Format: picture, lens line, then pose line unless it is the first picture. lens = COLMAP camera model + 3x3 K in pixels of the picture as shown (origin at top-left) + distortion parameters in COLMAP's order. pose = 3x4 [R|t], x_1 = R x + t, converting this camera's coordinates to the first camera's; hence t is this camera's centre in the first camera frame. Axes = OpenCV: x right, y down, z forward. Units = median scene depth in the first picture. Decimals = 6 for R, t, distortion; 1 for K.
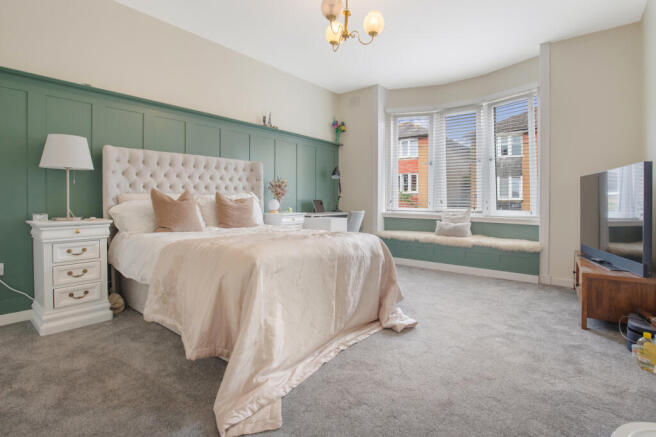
lens RADIAL K [[311.1, 0, 330.1], [0, 311.1, 199.6], [0, 0, 1]] dist [-0.012327, 0.000307]
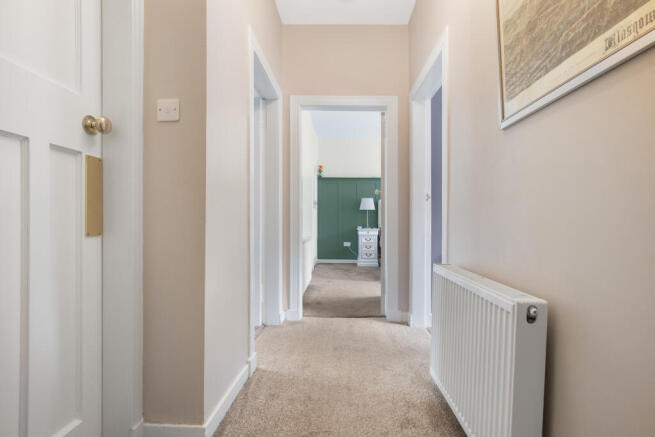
lens RADIAL K [[312.6, 0, 328.4], [0, 312.6, 221.1], [0, 0, 1]] dist [0.010913, -0.004565]
pose [[0.597356, 0.004979, -0.801961, 1.146289], [-0.013960, 0.999894, -0.004191, 0.015666], [0.801855, 0.013699, 0.597362, -0.916096]]
